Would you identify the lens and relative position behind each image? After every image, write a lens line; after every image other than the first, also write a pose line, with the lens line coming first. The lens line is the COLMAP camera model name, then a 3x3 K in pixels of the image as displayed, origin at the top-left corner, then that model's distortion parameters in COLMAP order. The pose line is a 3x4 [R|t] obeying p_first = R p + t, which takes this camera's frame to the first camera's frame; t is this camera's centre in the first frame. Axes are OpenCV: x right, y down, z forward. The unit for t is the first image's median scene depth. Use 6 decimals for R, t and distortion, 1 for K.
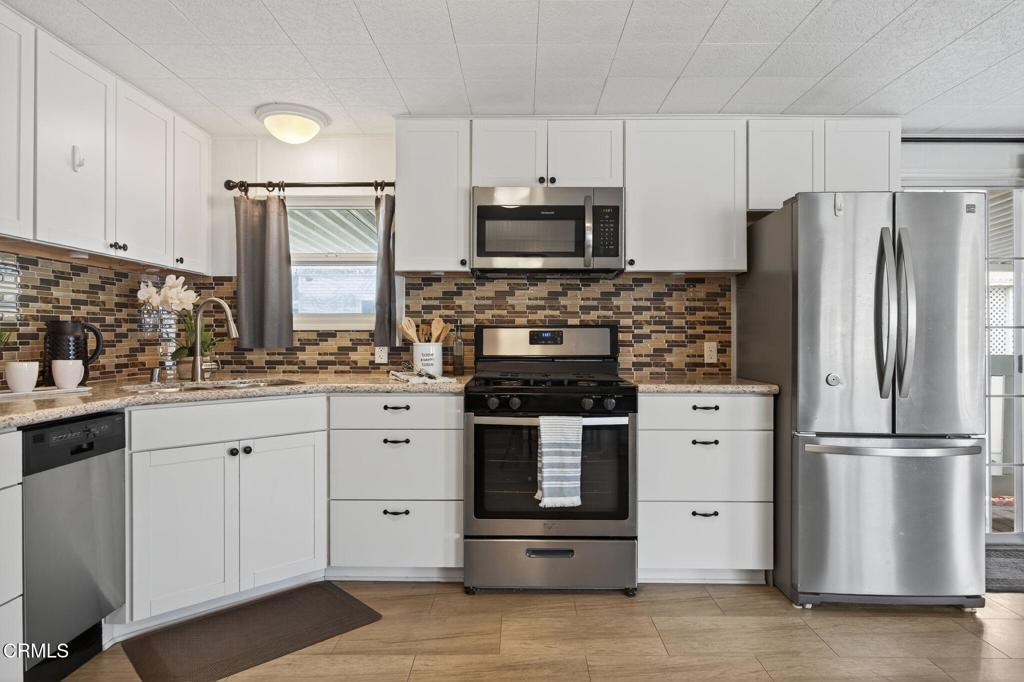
lens RADIAL K [[606.9, 0, 508.4], [0, 606.9, 336.4], [0, 0, 1]] dist [0.000218, -0.001214]
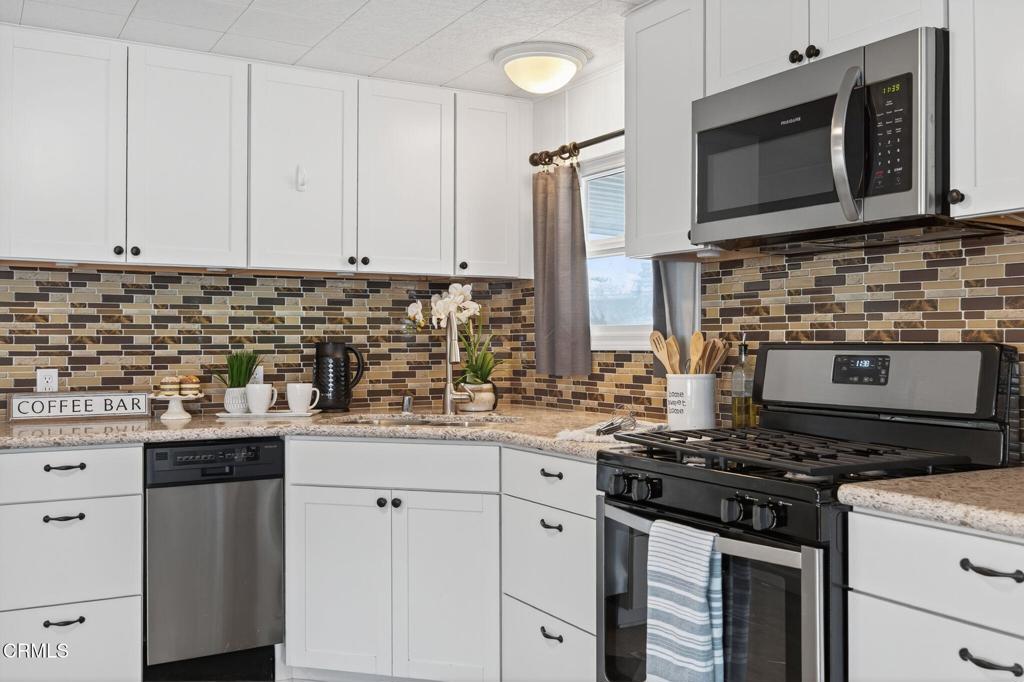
lens RADIAL K [[962.7, 0, 513.1], [0, 962.7, 329.1], [0, 0, 1]] dist [-0.001781, 0.010645]
pose [[0.510238, -0.012556, -0.859942, 0.615695], [0.000245, 0.999896, -0.014454, -0.020525], [0.860033, 0.007164, 0.510187, 0.392228]]
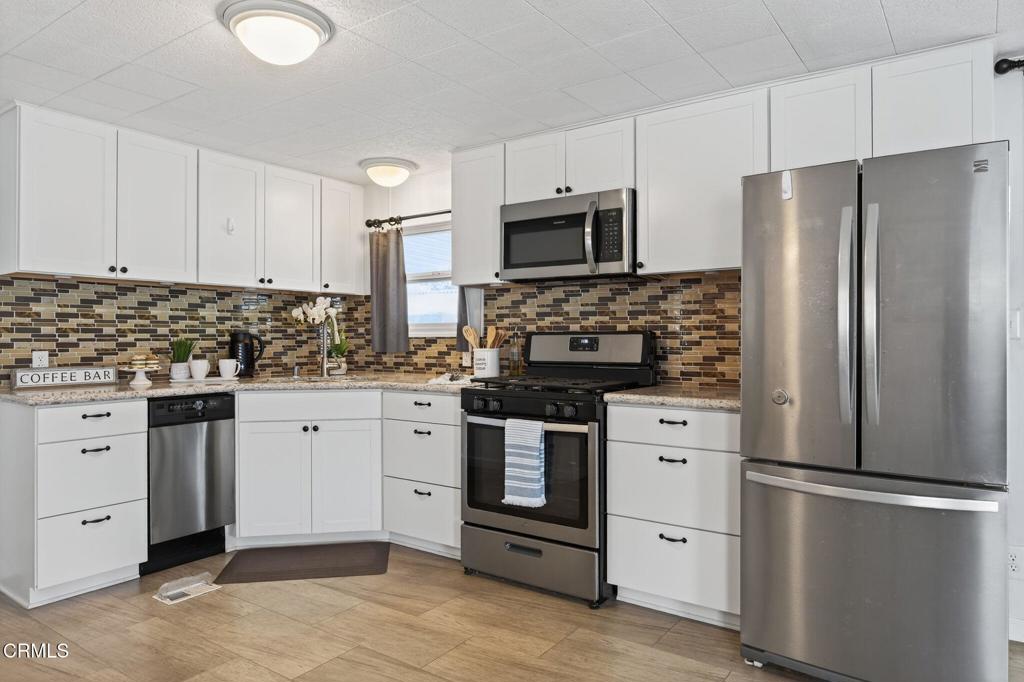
lens RADIAL K [[653.7, 0, 507.6], [0, 653.7, 331.8], [0, 0, 1]] dist [-0.001082, 0.000862]
pose [[0.822419, -0.008509, -0.568818, 0.607507], [0.003126, 0.999941, -0.010439, -0.007937], [0.568873, 0.006807, 0.822397, 0.043091]]
